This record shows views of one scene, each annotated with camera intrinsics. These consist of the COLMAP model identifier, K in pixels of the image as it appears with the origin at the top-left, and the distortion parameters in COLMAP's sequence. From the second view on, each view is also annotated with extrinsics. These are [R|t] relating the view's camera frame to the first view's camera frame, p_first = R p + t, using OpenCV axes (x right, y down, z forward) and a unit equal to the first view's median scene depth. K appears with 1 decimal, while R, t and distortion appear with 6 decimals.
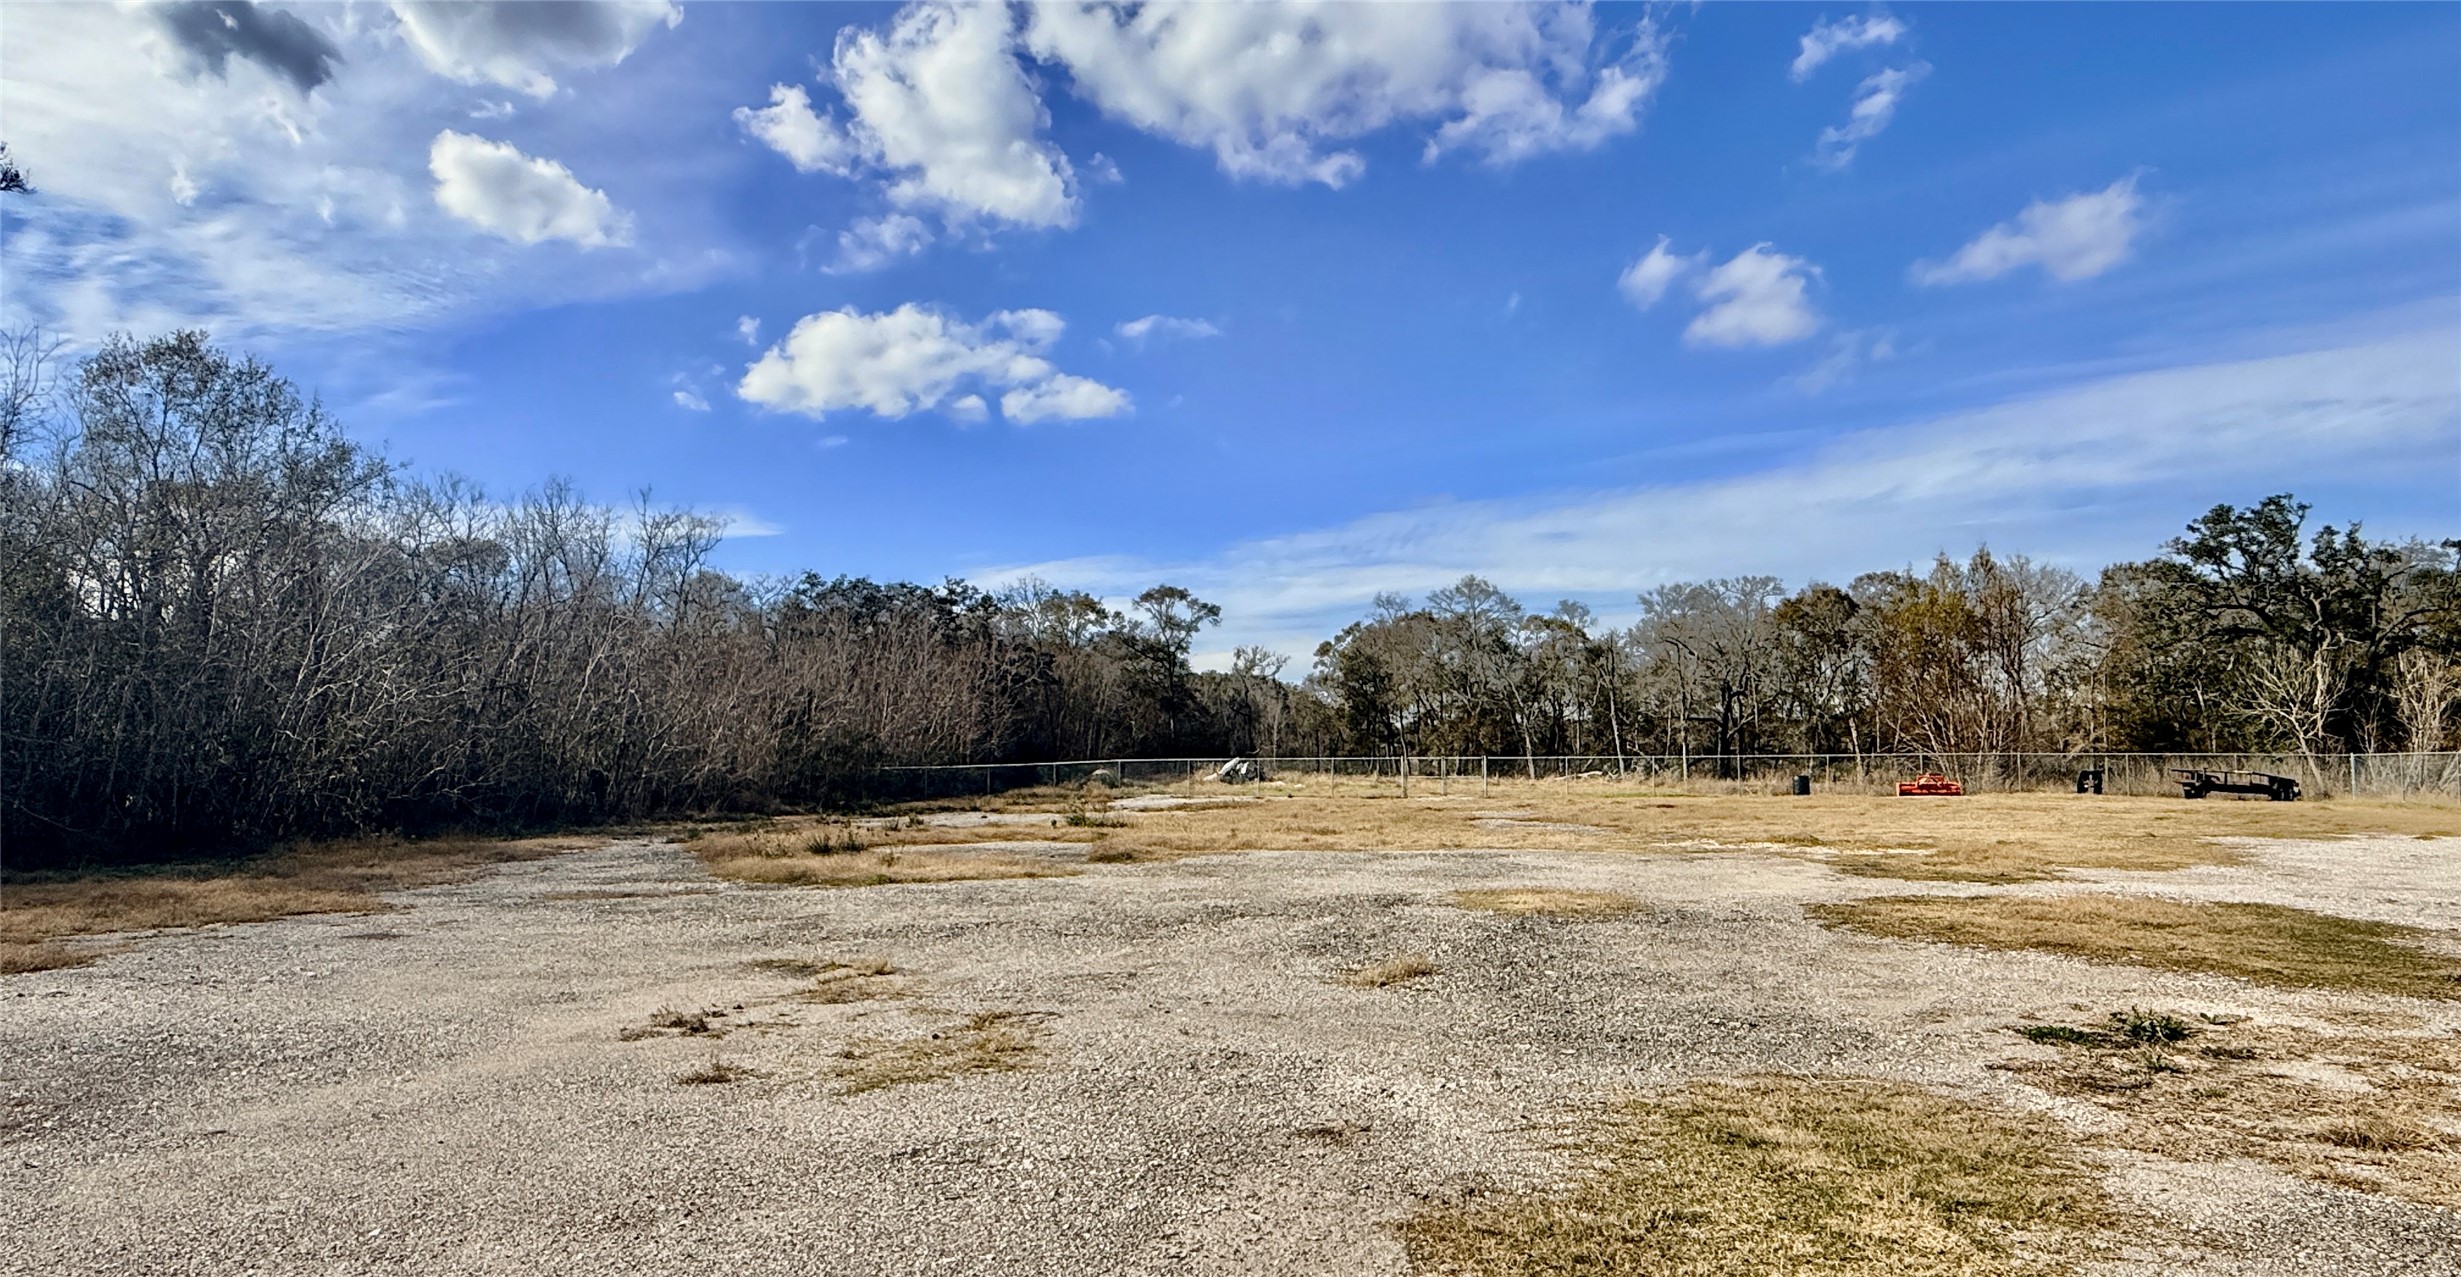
lens RADIAL K [[1323.5, 0, 1238.9], [0, 1323.5, 628.0], [0, 0, 1]] dist [0.001686, 0.000208]
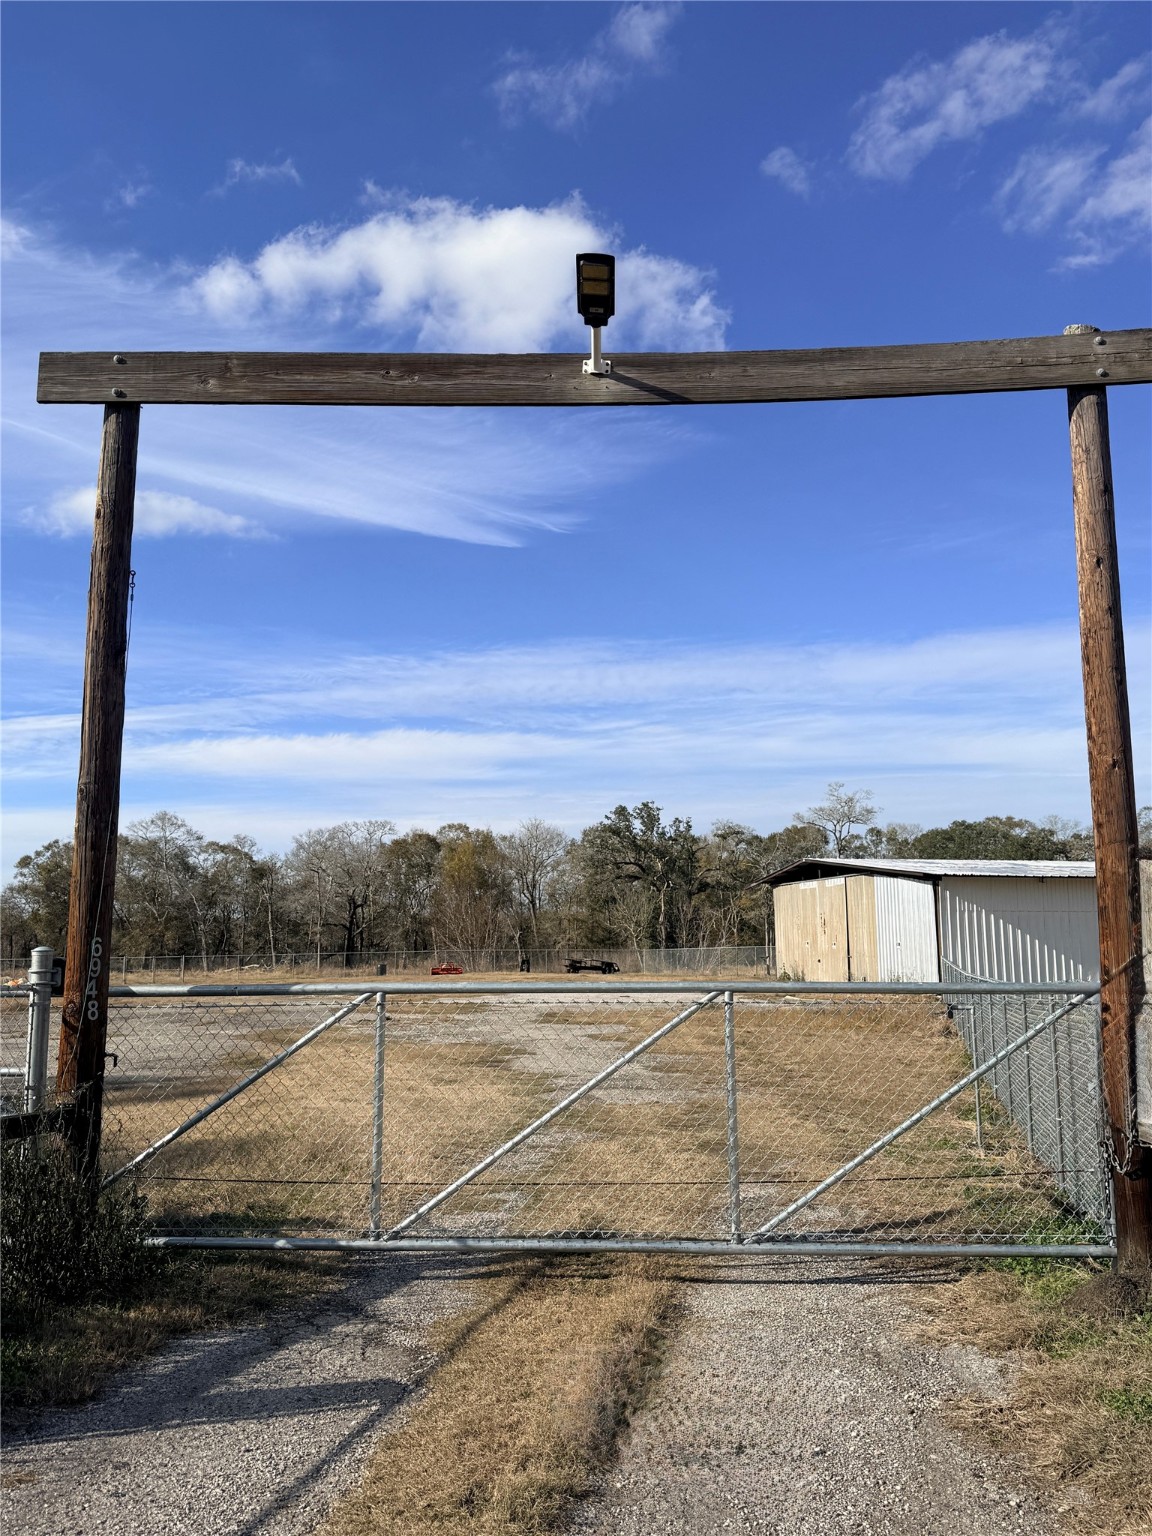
lens RADIAL K [[1280.2, 0, 582.8], [0, 1280.2, 766.0], [0, 0, 1]] dist [0.055708, -0.002754]
pose [[0.871975, 0.061239, 0.485705, -0.081220], [-0.039483, 0.997710, -0.054910, -0.031830], [-0.487956, 0.028702, 0.872396, -0.290151]]
